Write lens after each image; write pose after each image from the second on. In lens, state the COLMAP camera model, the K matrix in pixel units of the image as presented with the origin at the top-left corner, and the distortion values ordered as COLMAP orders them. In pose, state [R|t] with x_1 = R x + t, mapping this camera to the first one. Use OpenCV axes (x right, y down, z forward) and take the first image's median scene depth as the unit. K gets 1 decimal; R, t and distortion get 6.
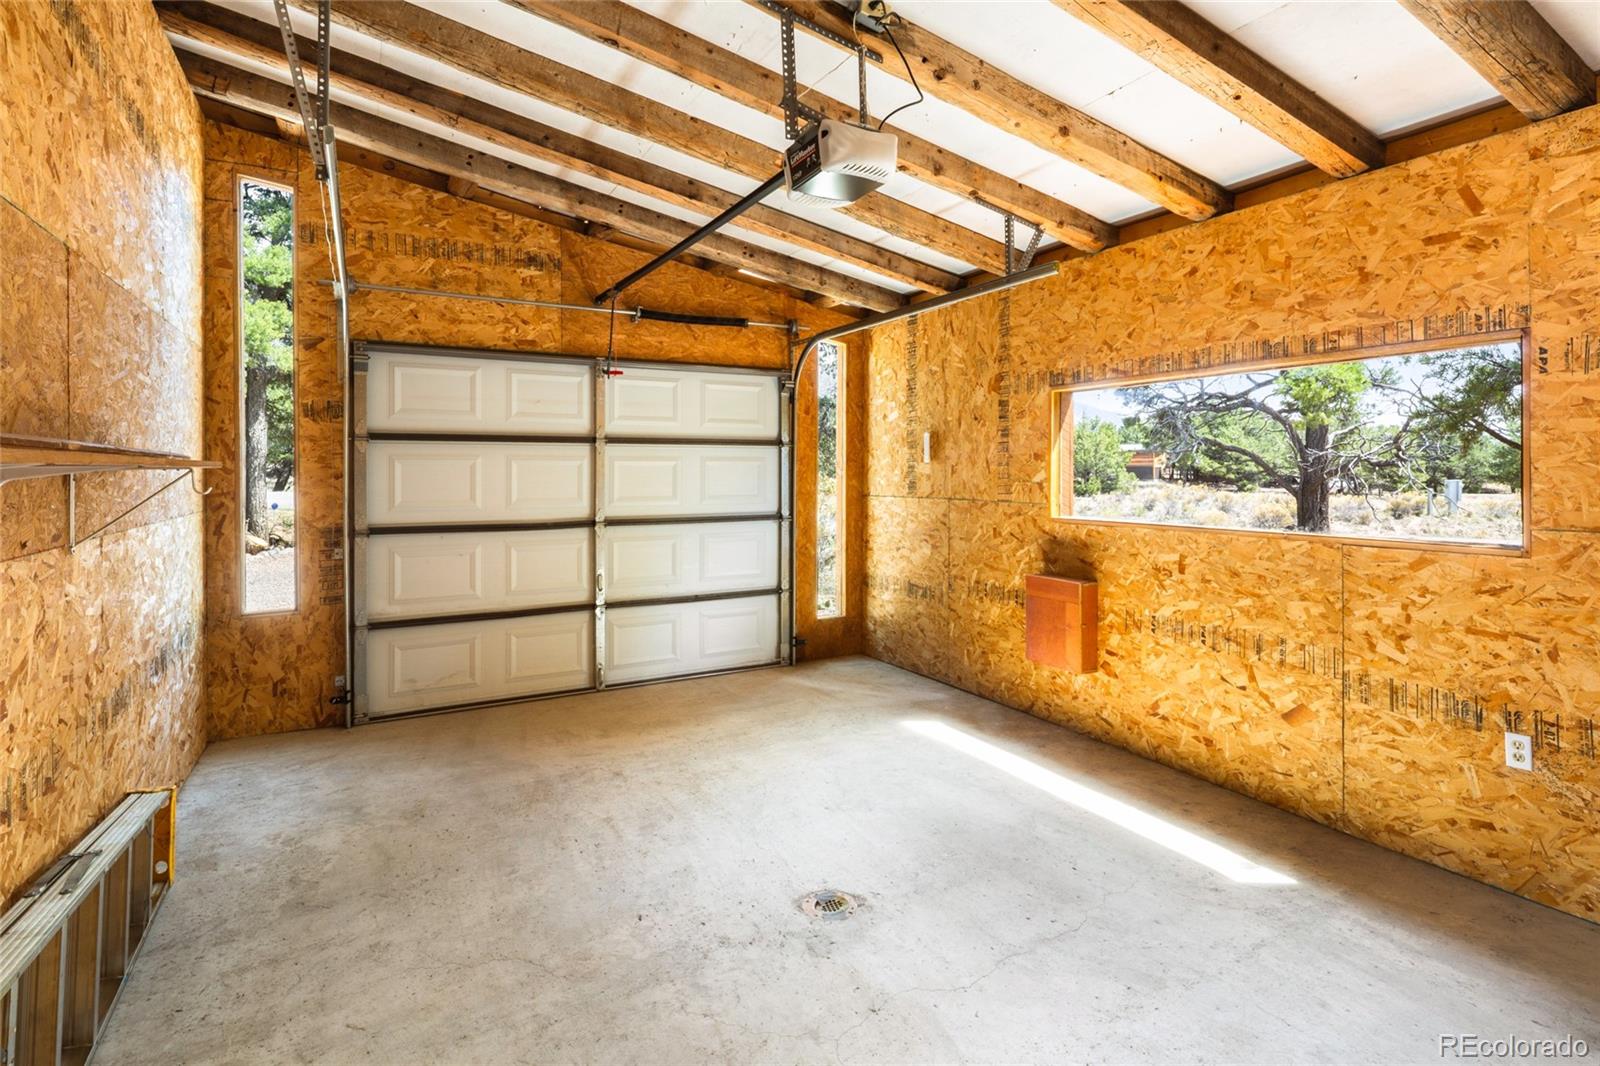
lens RADIAL K [[796.5, 0, 808.1], [0, 796.5, 477.4], [0, 0, 1]] dist [0.000014, -0.001419]
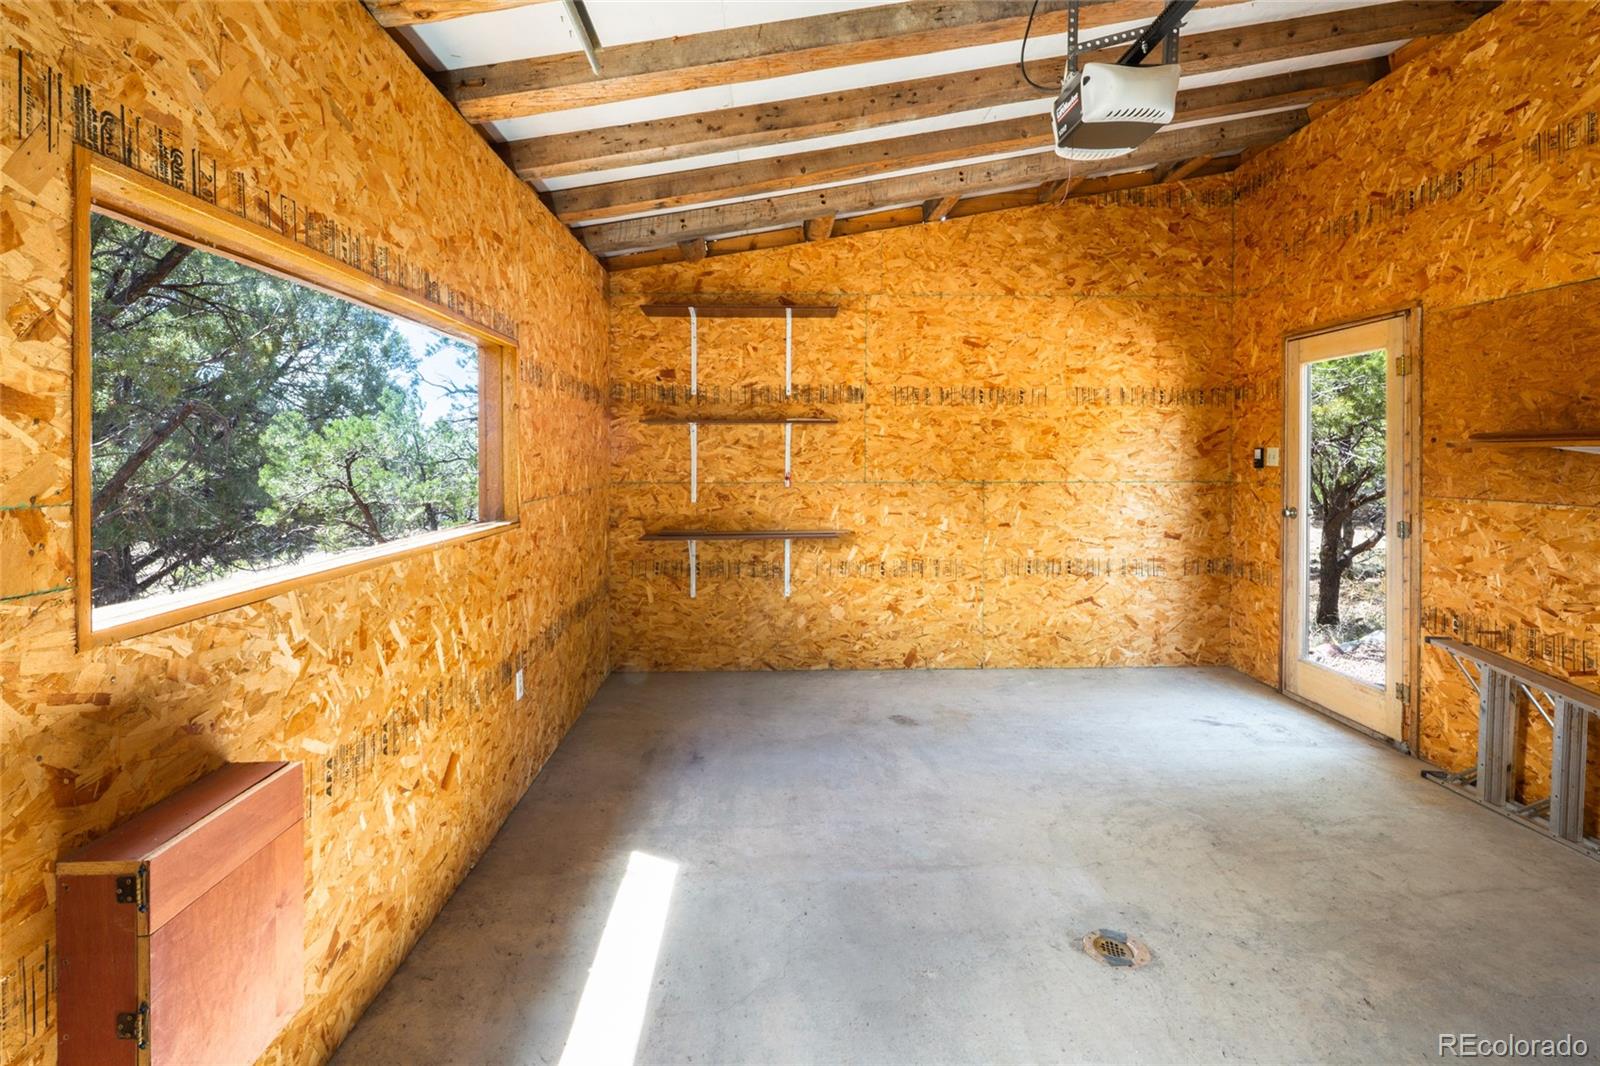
lens RADIAL K [[796.5, 0, 808.1], [0, 796.5, 477.4], [0, 0, 1]] dist [0.000014, -0.001419]
pose [[-0.891202, -0.009642, 0.453505, -0.065794], [0.006402, 0.999407, 0.033830, -0.015464], [-0.453562, 0.033053, -0.890611, 1.979920]]
